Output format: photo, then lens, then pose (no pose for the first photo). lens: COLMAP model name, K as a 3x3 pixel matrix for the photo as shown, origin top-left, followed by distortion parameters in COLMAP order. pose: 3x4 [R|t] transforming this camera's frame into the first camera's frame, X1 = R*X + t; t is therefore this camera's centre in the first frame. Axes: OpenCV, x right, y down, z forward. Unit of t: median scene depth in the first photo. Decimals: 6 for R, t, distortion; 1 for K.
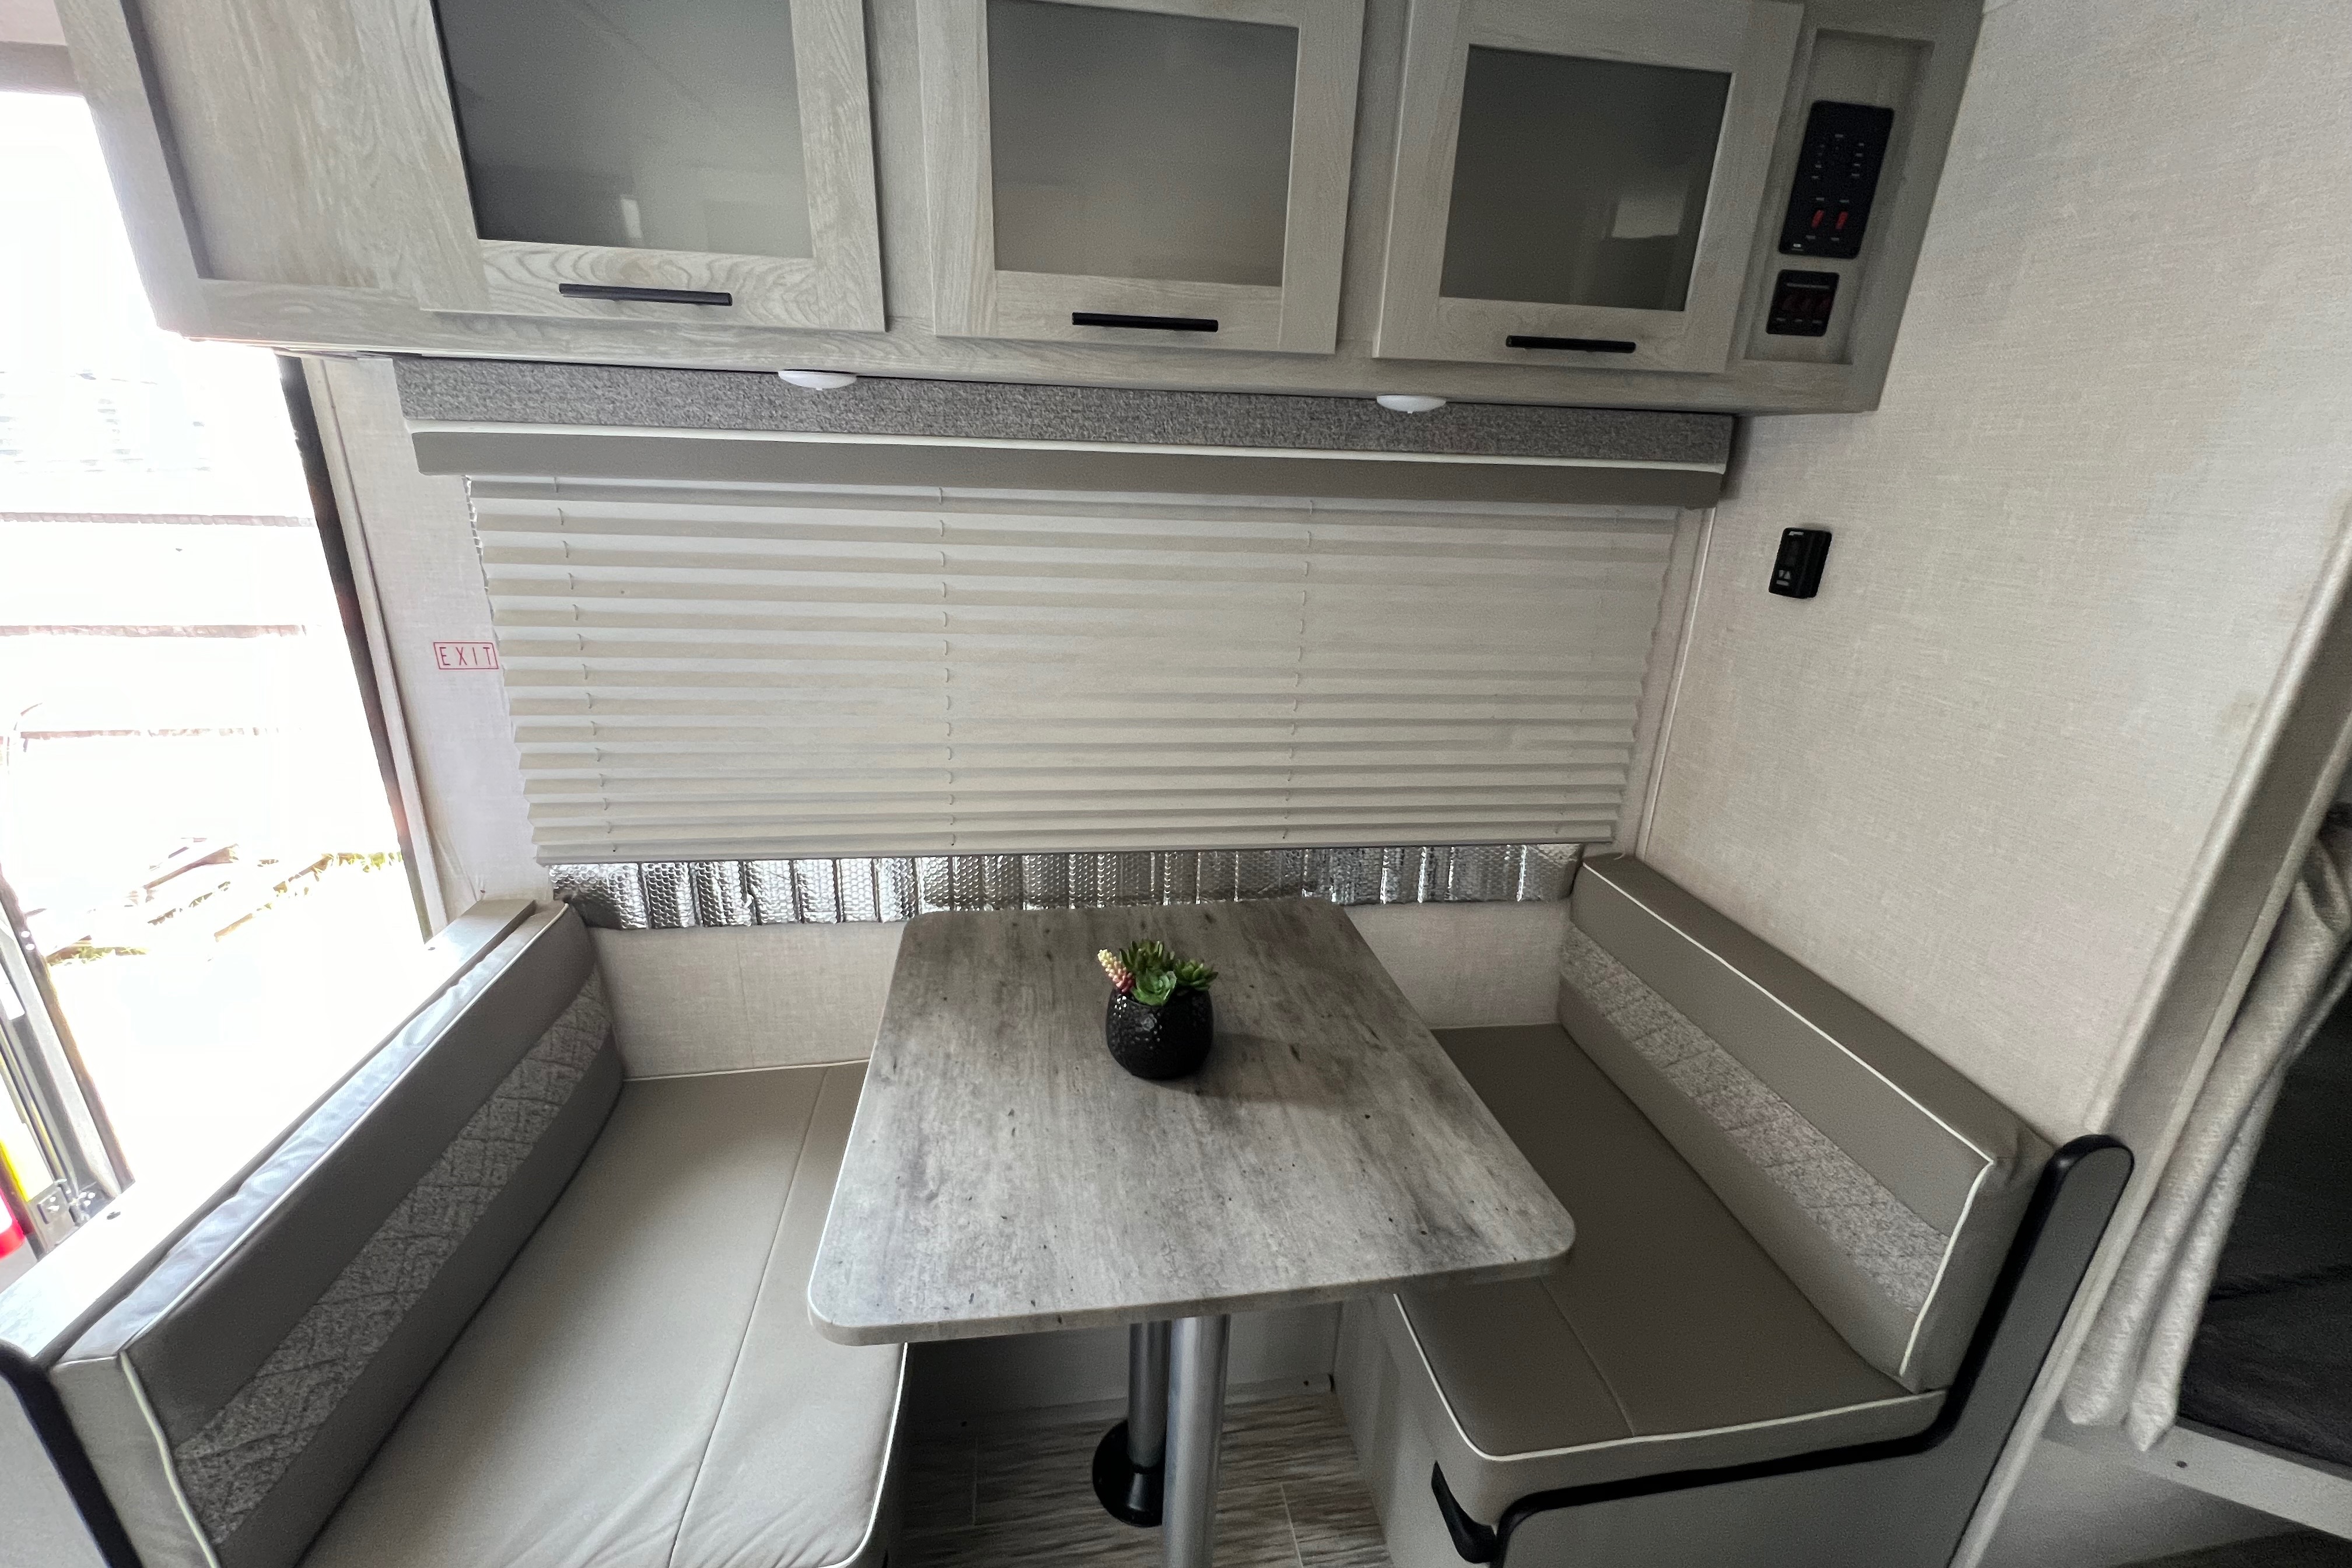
lens RADIAL K [[934.7, 0, 1176.9], [0, 934.7, 783.5], [0, 0, 1]] dist [-0.005879, 0.001522]
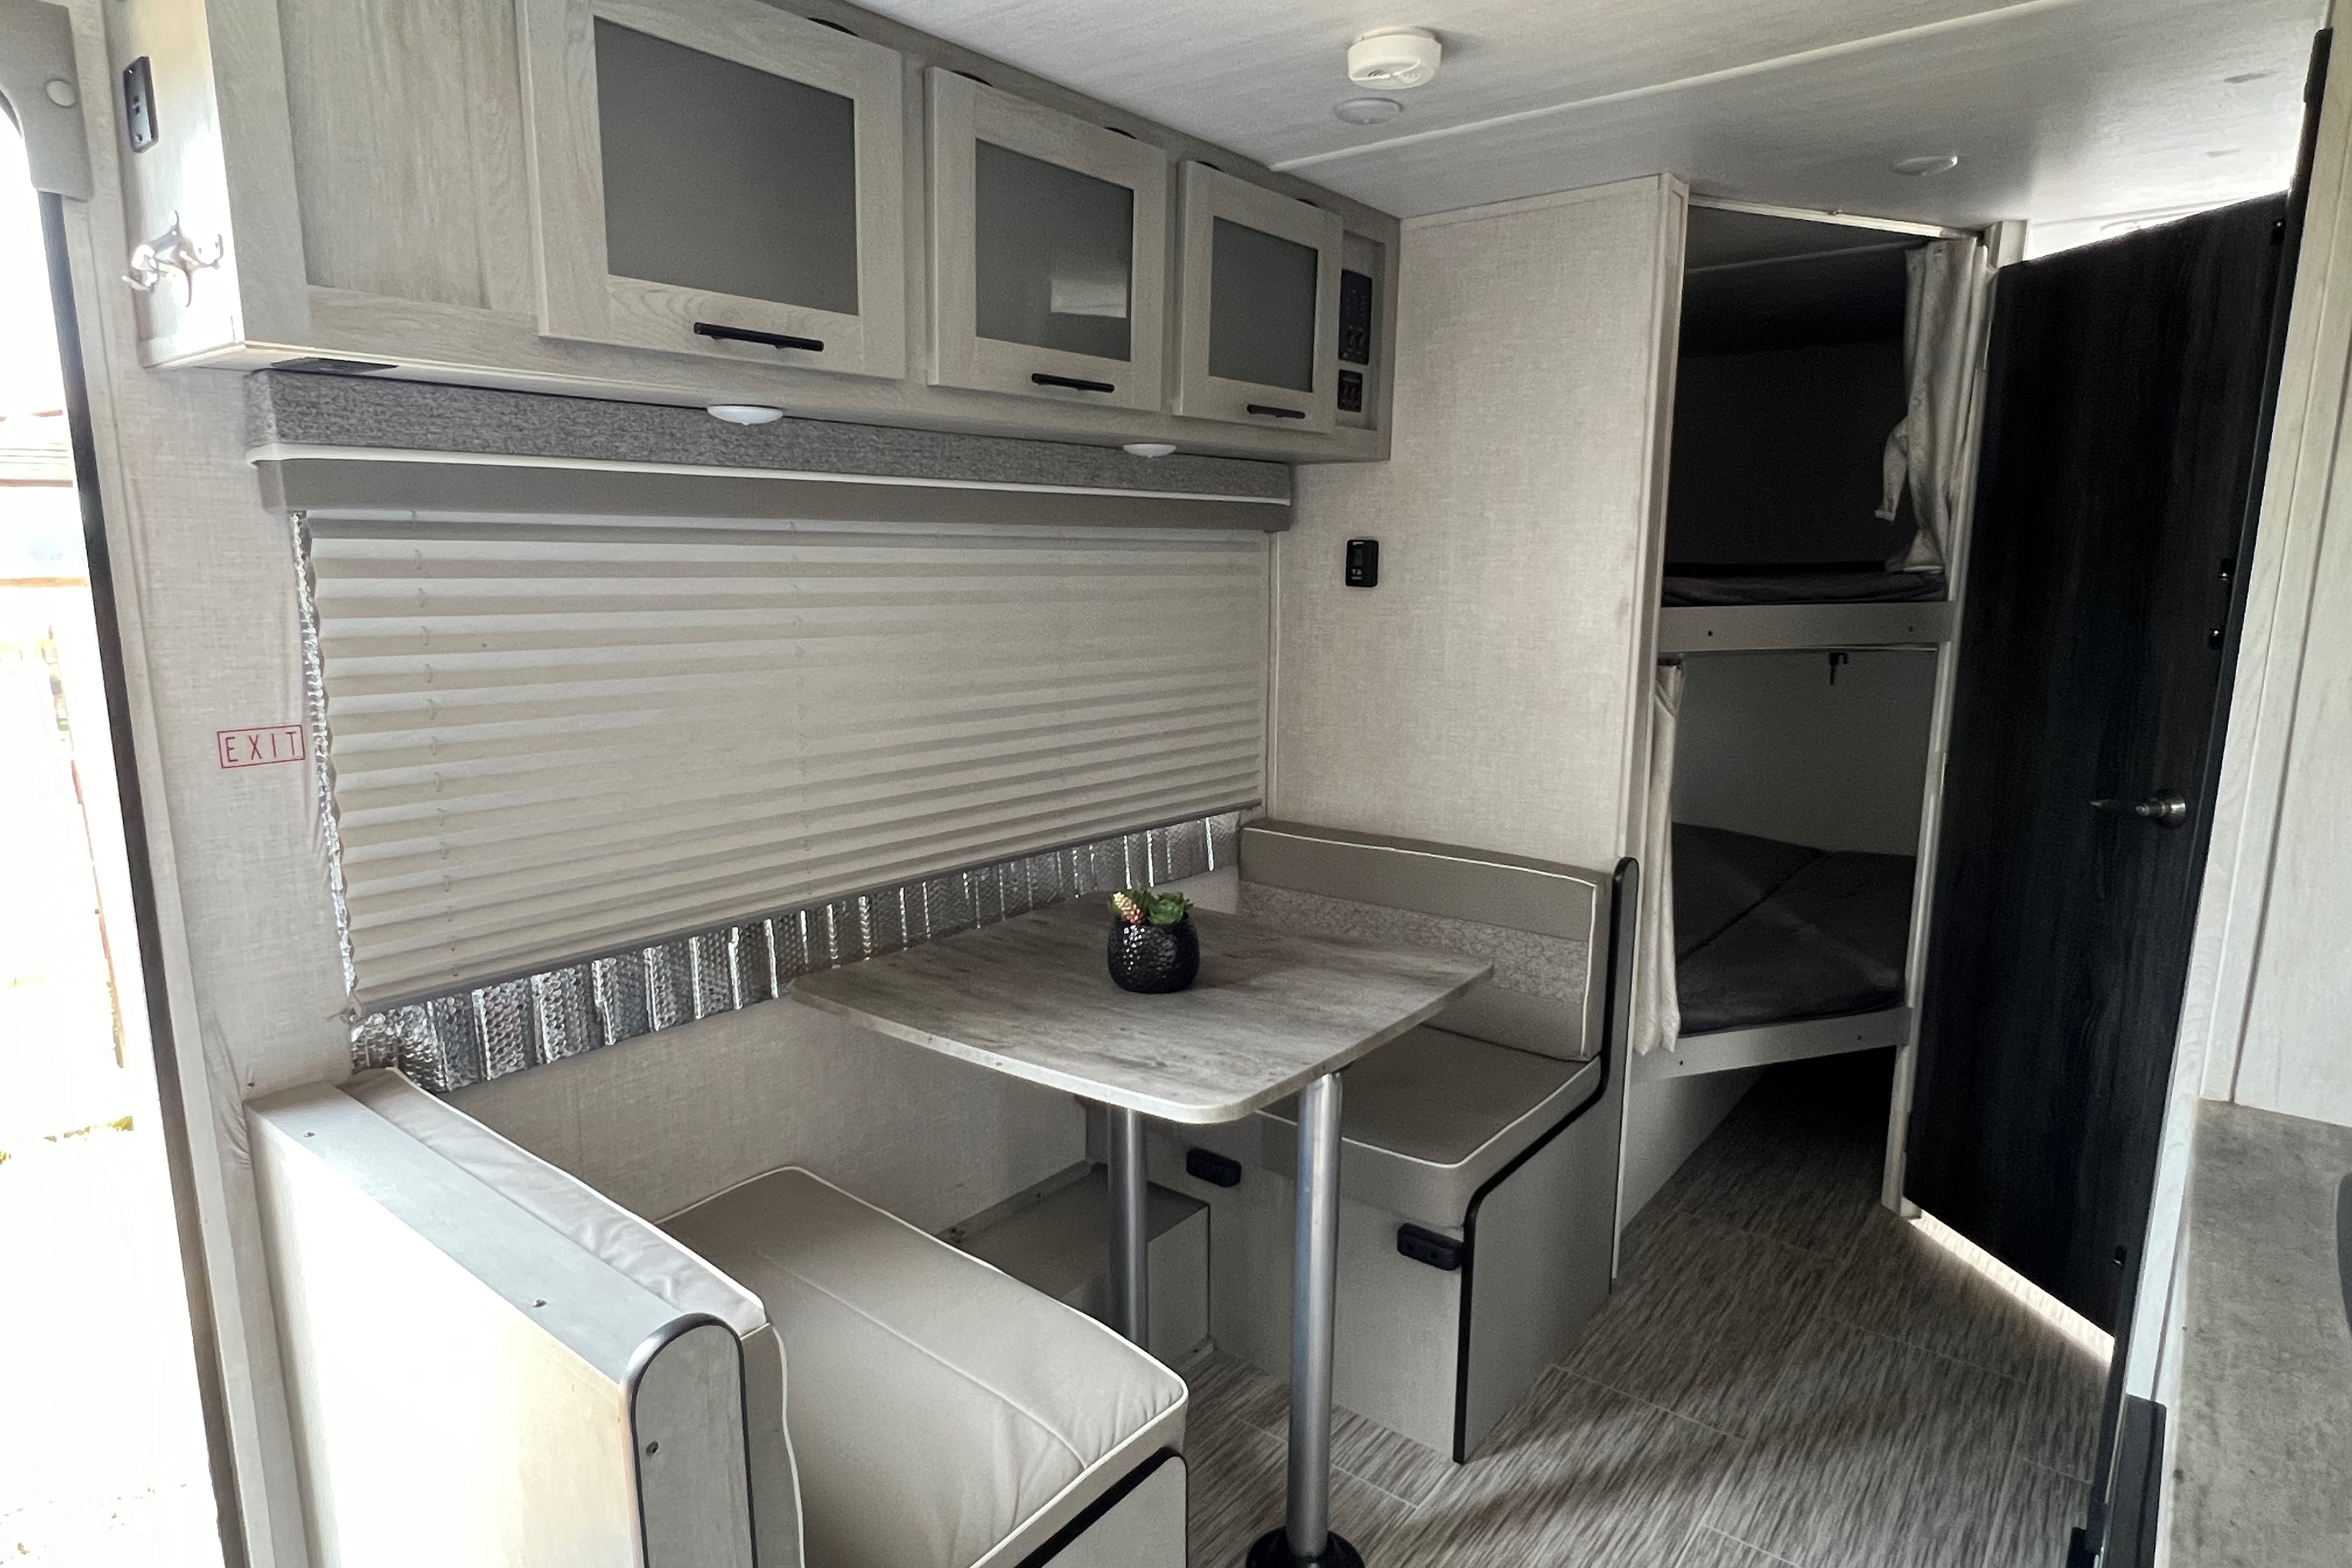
lens RADIAL K [[1307.8, 0, 1177.7], [0, 1307.8, 790.8], [0, 0, 1]] dist [-0.003713, -0.005774]
pose [[0.736562, -0.151430, 0.659200, -1.006442], [0.243506, 0.968632, -0.049572, 0.143889], [-0.631016, 0.197032, 0.750332, -0.274851]]
